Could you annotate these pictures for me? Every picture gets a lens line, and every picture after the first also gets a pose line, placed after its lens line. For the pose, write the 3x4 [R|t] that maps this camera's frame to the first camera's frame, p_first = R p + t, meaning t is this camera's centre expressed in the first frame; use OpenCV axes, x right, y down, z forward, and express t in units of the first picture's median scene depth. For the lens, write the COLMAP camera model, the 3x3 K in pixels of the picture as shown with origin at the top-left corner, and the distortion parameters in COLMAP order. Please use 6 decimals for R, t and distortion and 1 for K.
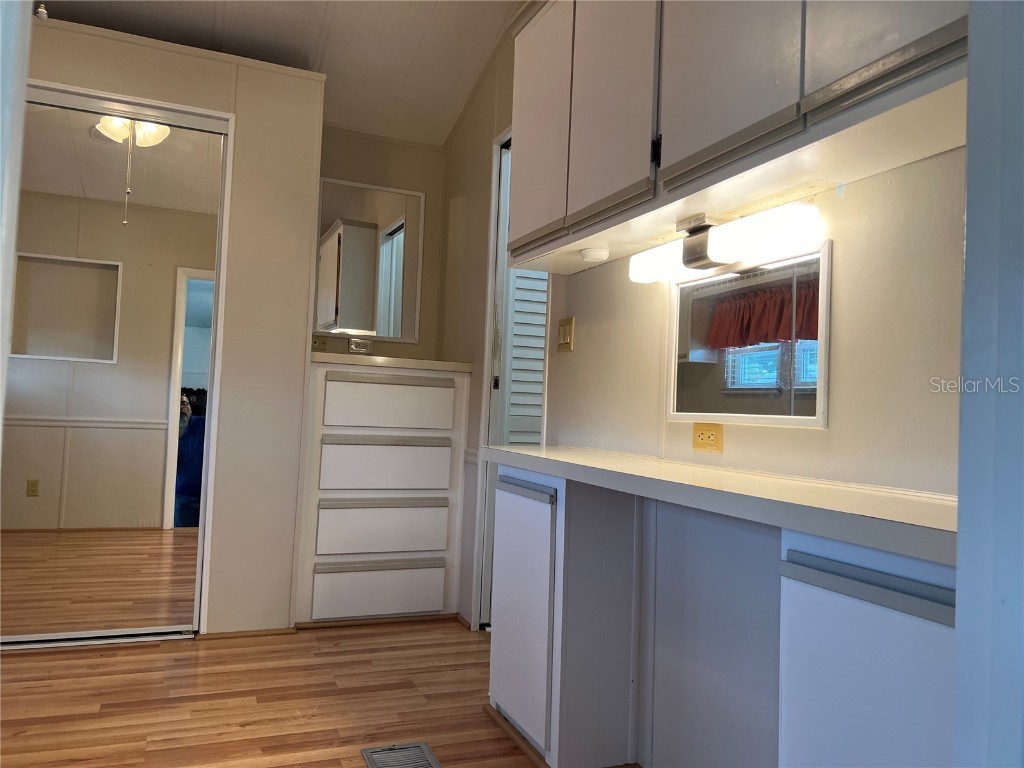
lens RADIAL K [[773.3, 0, 513.6], [0, 773.3, 379.7], [0, 0, 1]] dist [0.063150, -0.054442]
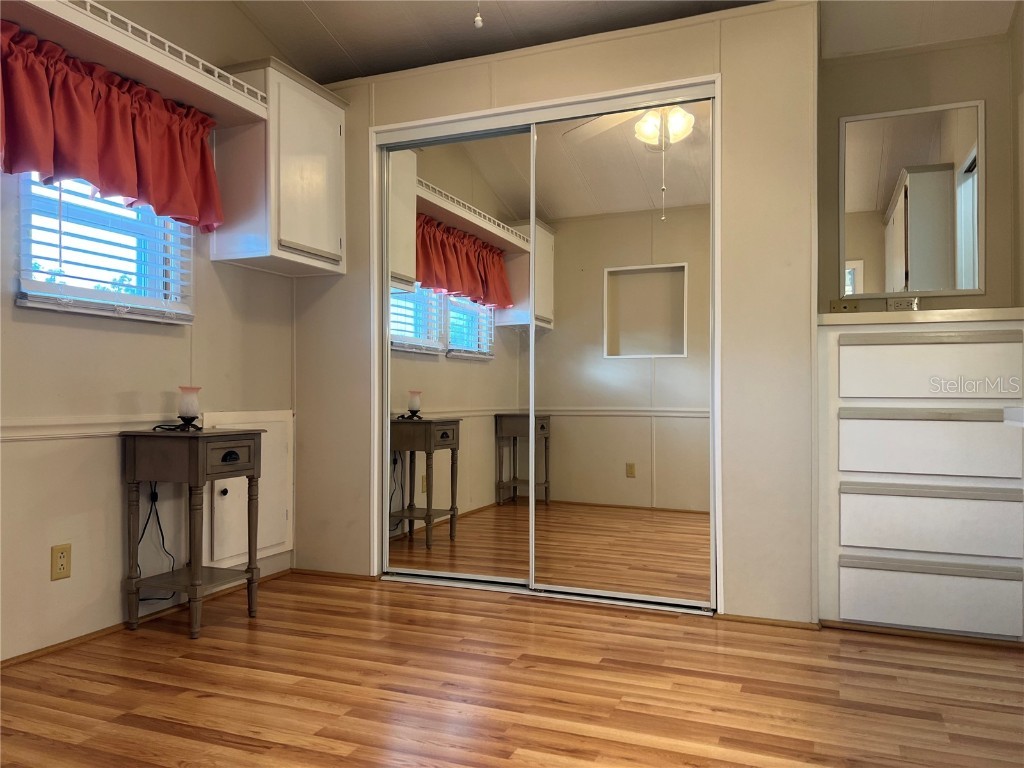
lens RADIAL K [[773.3, 0, 508.1], [0, 773.3, 390.6], [0, 0, 1]] dist [0.063150, -0.054442]
pose [[0.716834, -0.047739, -0.695608, 0.104467], [0.057865, 0.998285, -0.008882, 0.040612], [0.694839, -0.033884, 0.718367, 0.126226]]
